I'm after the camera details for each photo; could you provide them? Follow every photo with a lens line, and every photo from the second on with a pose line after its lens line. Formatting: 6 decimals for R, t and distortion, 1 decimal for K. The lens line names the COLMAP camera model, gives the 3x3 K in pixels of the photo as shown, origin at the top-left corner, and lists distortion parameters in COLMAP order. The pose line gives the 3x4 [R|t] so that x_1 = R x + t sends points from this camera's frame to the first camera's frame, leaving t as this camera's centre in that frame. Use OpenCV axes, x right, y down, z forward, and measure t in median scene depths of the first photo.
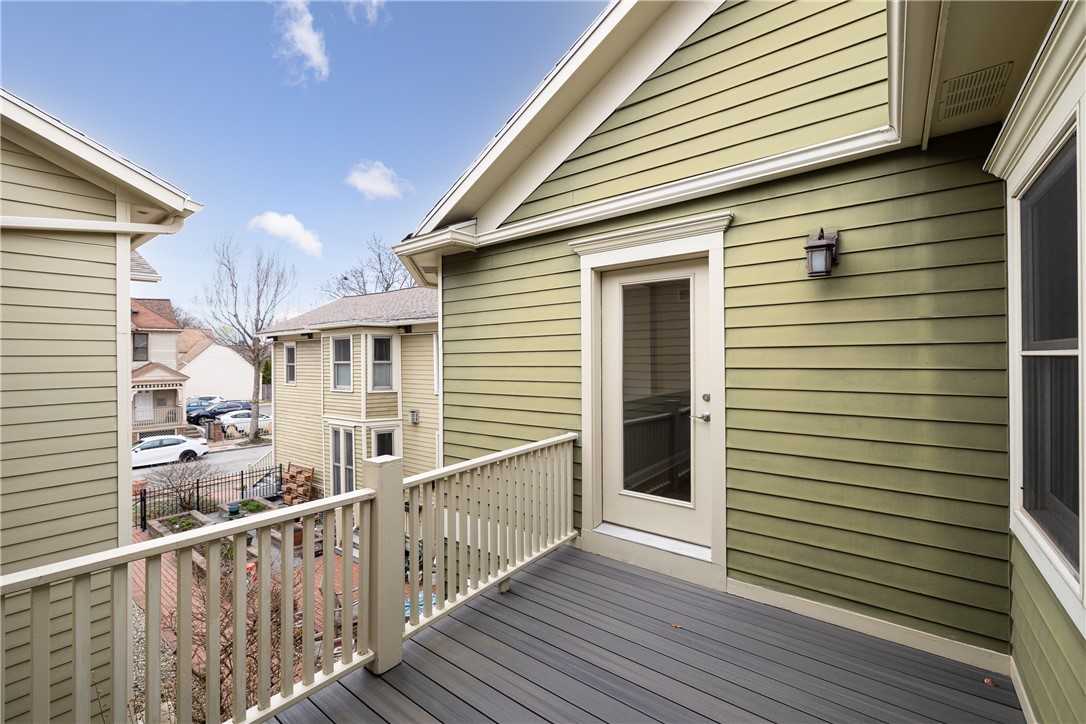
lens RADIAL K [[460.7, 0, 542.8], [0, 460.7, 360.6], [0, 0, 1]] dist [0.012382, 0.000139]
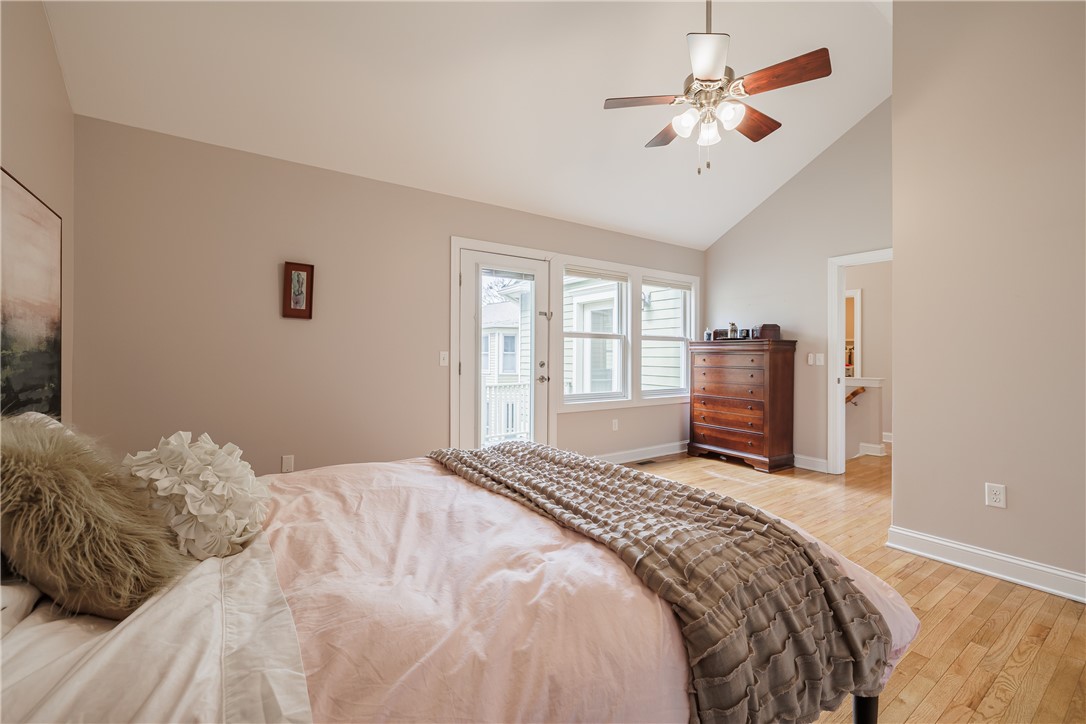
lens RADIAL K [[460.7, 0, 542.6], [0, 460.7, 357.1], [0, 0, 1]] dist [0.012382, 0.000139]
pose [[0.953894, 0.001446, -0.300140, 0.175568], [-0.000777, 0.999997, 0.002349, 0.013029], [0.300143, -0.002007, 0.953892, -0.317395]]
